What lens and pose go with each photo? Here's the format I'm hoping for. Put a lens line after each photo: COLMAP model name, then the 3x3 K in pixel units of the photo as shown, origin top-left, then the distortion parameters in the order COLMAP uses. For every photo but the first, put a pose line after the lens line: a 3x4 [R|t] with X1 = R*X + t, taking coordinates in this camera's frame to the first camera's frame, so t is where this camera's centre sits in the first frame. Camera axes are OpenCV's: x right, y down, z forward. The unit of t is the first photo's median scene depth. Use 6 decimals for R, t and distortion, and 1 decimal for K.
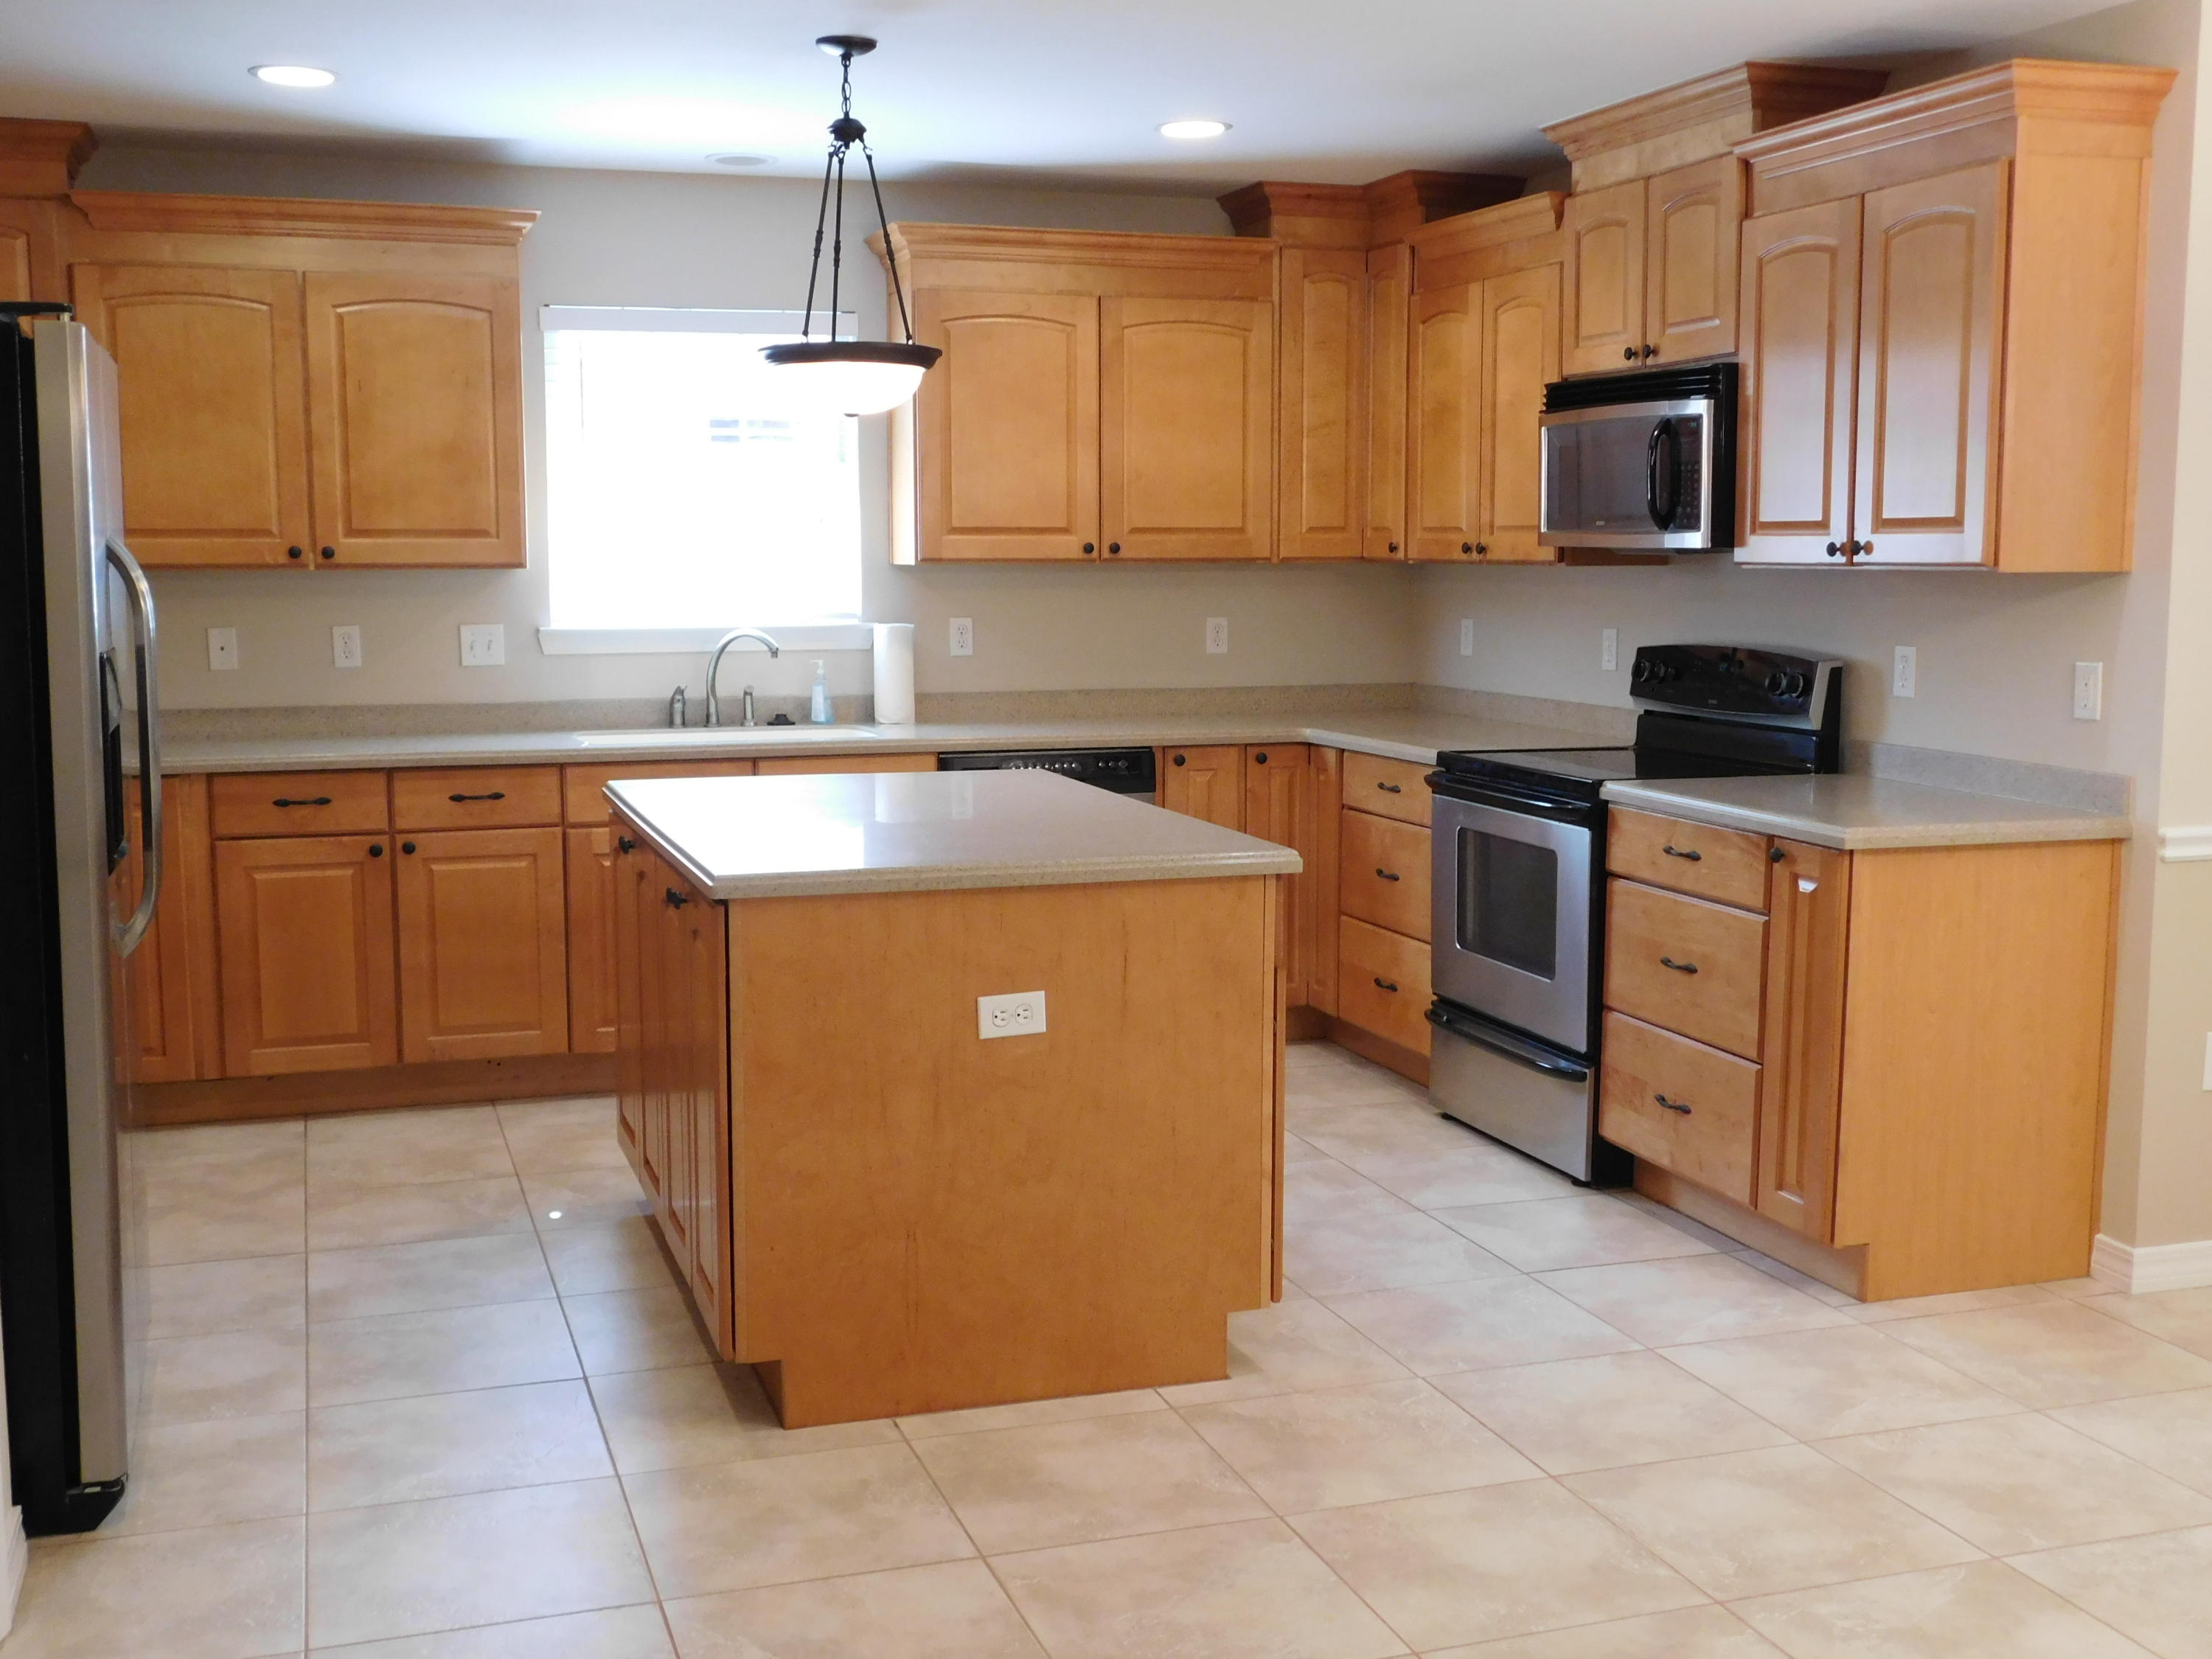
lens RADIAL K [[2339.5, 0, 1106.7], [0, 2339.5, 825.5], [0, 0, 1]] dist [-0.024931, 0.000000]
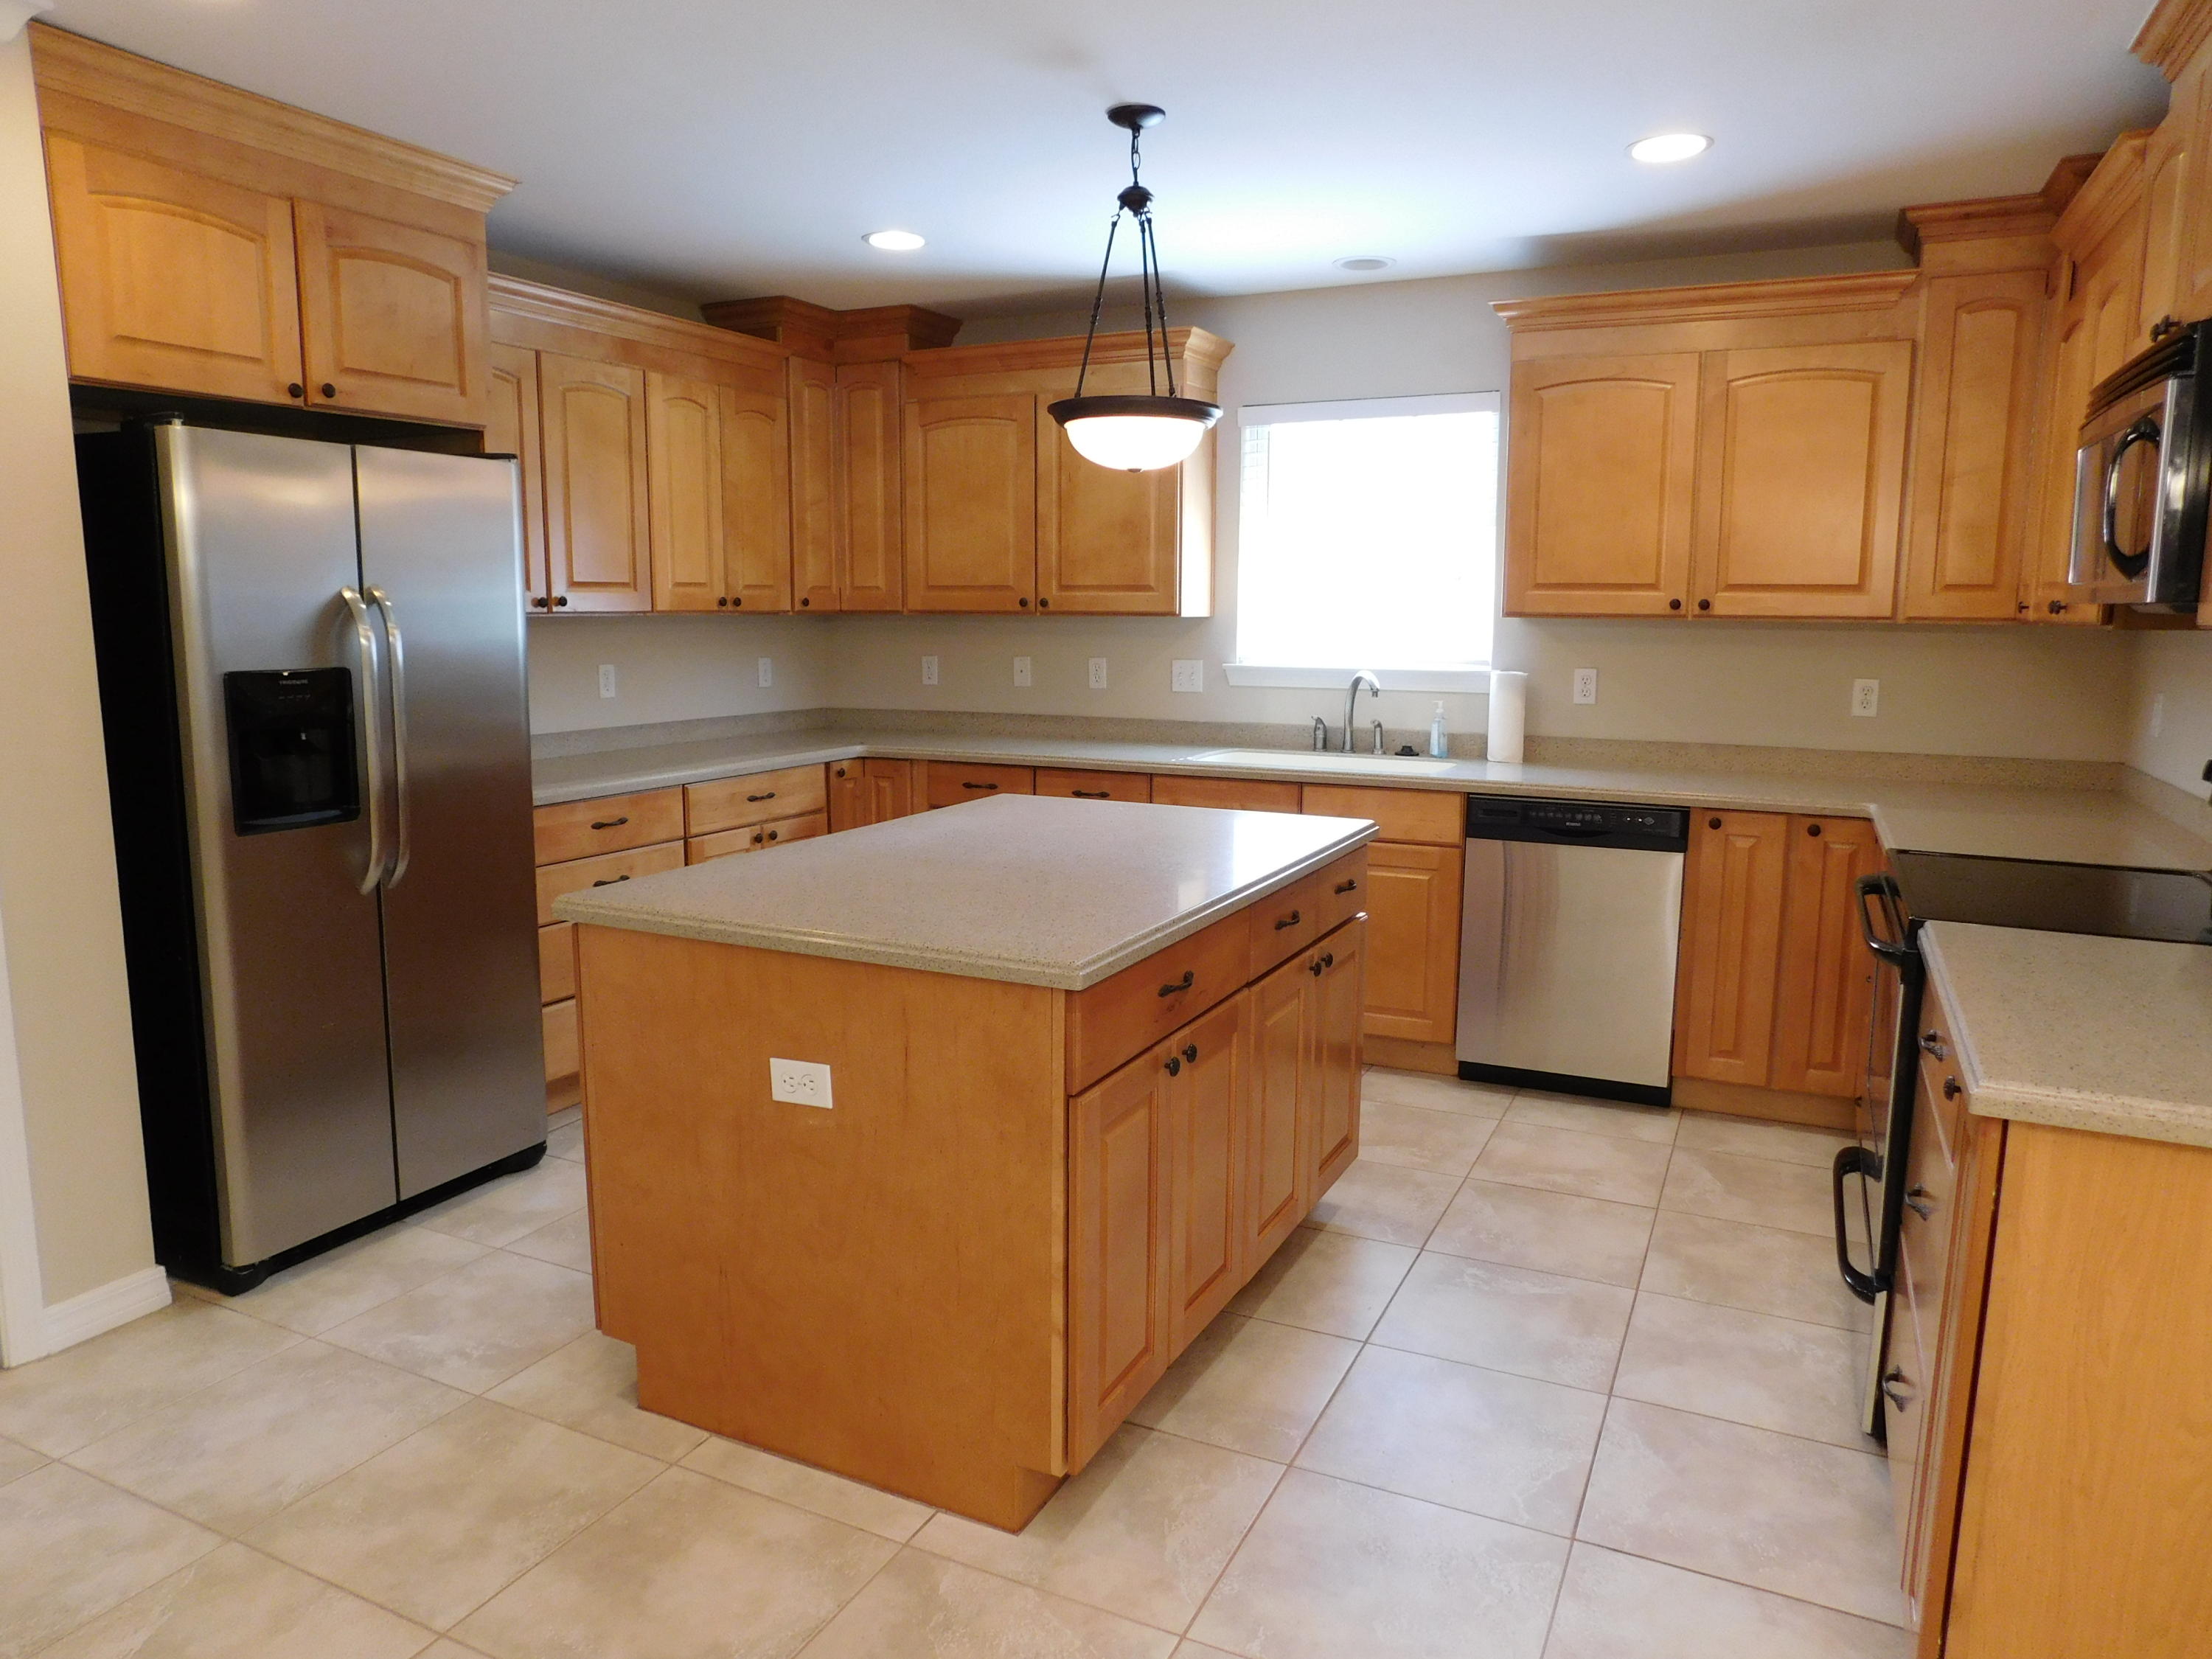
lens RADIAL K [[1452.7, 0, 1102.7], [0, 1452.7, 830.8], [0, 0, 1]] dist [-0.041605, 0.007039]
pose [[0.712377, 0.112255, -0.692761, 0.267147], [-0.088875, 0.993607, 0.069613, -0.044158], [0.696146, 0.011979, 0.717800, 0.393714]]
